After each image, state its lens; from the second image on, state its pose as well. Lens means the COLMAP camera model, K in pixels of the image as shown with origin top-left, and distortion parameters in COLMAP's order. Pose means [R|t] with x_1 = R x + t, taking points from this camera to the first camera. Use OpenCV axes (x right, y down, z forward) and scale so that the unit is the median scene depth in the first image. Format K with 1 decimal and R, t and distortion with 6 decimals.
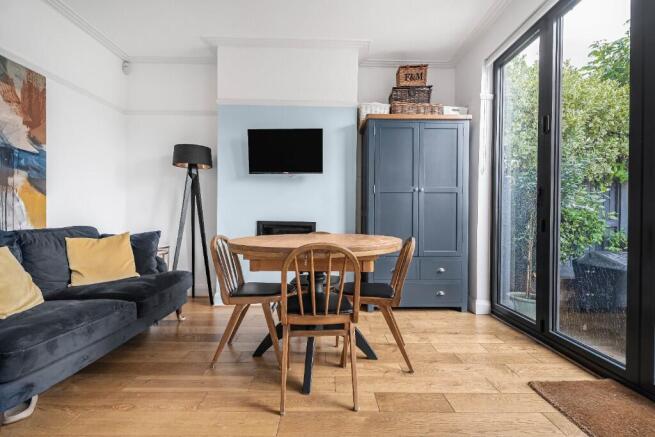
lens RADIAL K [[289.4, 0, 327.5], [0, 289.4, 218.5], [0, 0, 1]] dist [0.066816, -0.000095]
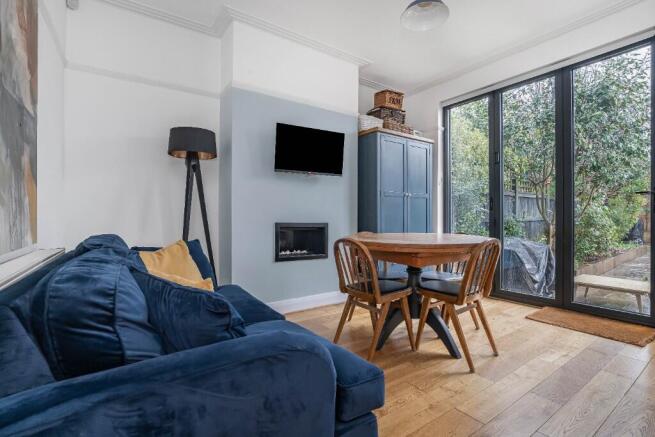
lens RADIAL K [[308.6, 0, 327.5], [0, 308.6, 218.5], [0, 0, 1]] dist [-0.000947, -0.000056]
pose [[0.829027, -0.013018, 0.559057, -0.647991], [0.016279, 0.999867, -0.000858, -0.004372], [-0.558971, 0.009812, 0.829129, 0.116887]]
